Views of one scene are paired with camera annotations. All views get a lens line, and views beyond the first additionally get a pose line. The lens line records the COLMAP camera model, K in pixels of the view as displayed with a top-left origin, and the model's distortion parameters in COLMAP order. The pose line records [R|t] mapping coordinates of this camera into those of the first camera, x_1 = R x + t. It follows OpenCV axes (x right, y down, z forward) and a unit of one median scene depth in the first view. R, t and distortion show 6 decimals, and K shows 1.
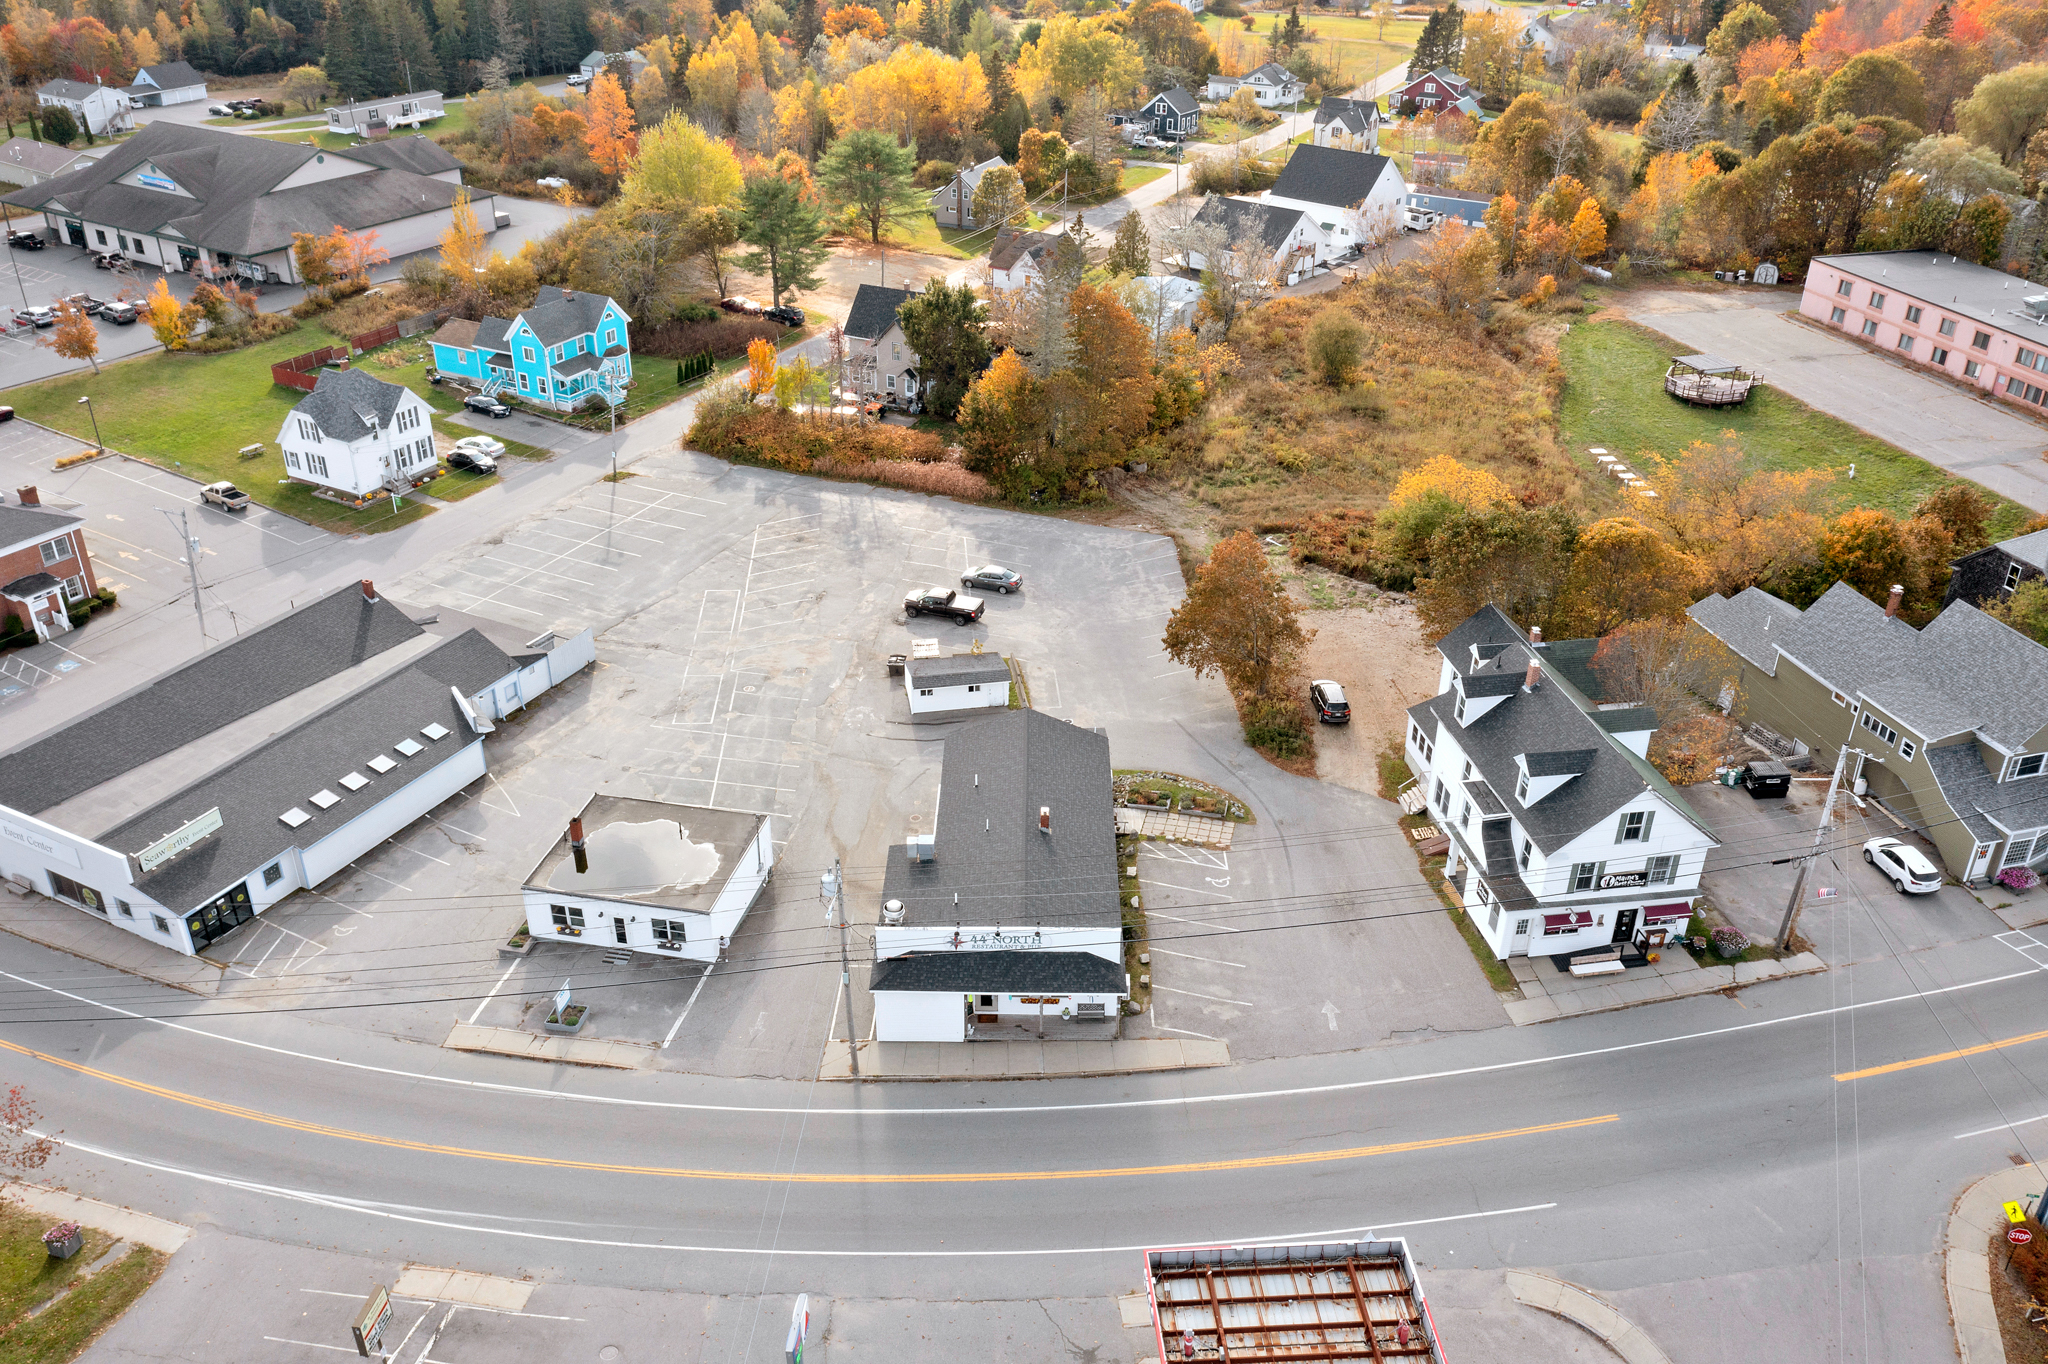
lens RADIAL K [[1637.3, 0, 1022.6], [0, 1637.3, 678.2], [0, 0, 1]] dist [-0.006653, -0.001383]
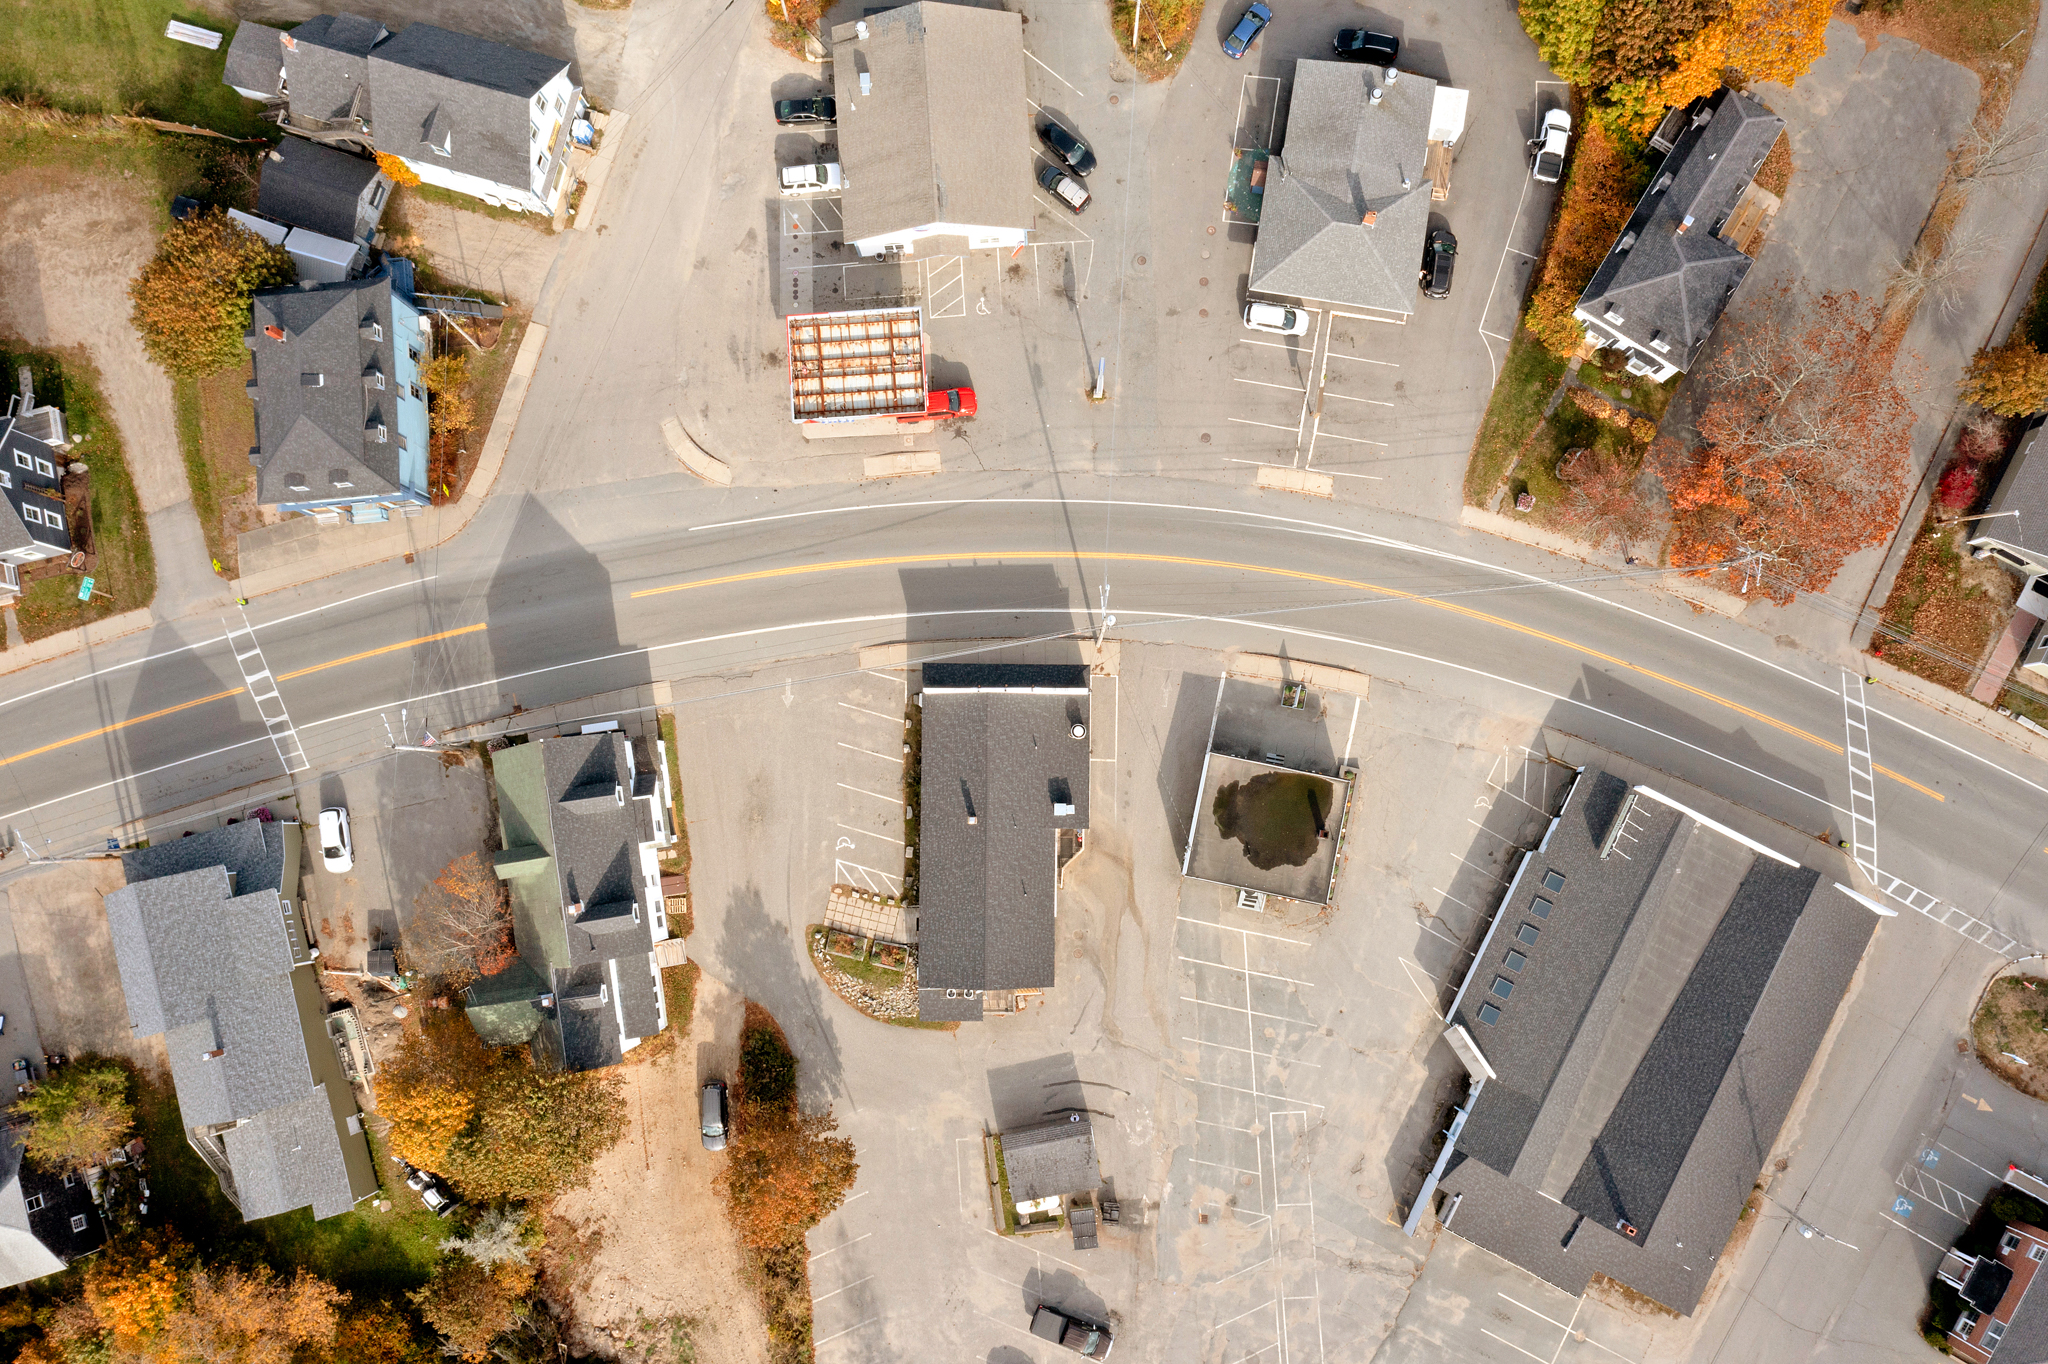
lens RADIAL K [[1626.2, 0, 1032.5], [0, 1626.2, 686.3], [0, 0, 1]] dist [-0.009547, -0.001730]
pose [[-0.999975, 0.000698, 0.006981, -0.039012], [0.006080, -0.410481, 0.911849, -0.938235], [0.003502, 0.911869, 0.410466, 0.305191]]
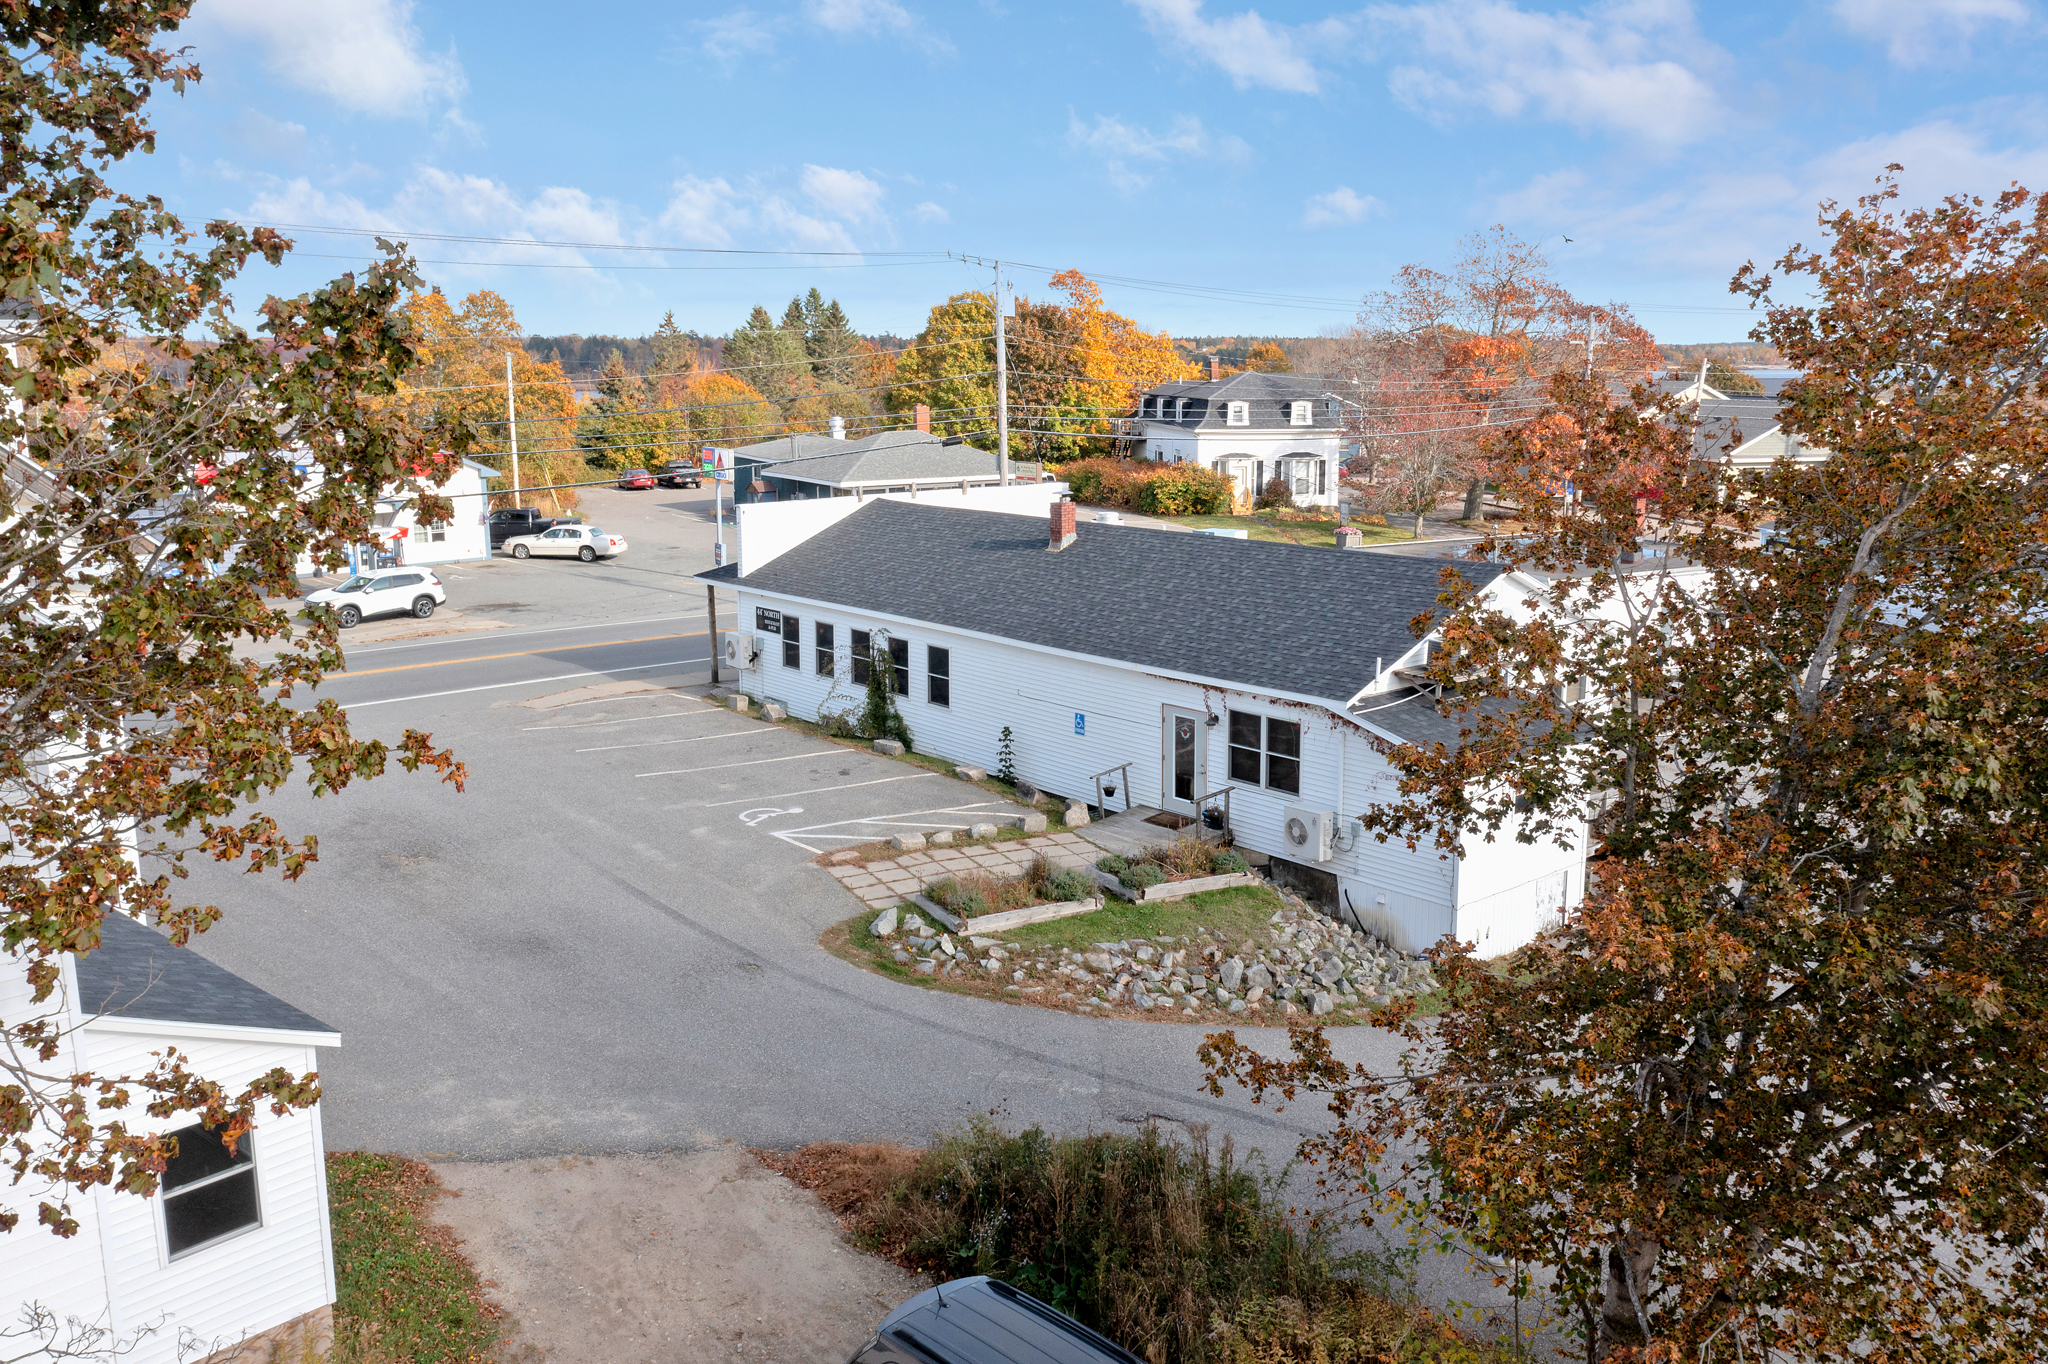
lens RADIAL K [[1633.8, 0, 1023.3], [0, 1633.8, 679.6], [0, 0, 1]] dist [-0.005522, -0.003650]
pose [[-0.758222, 0.121596, -0.640557, 0.278639], [-0.318623, 0.788047, 0.526745, -0.100840], [0.568839, 0.603487, -0.558772, 1.105063]]
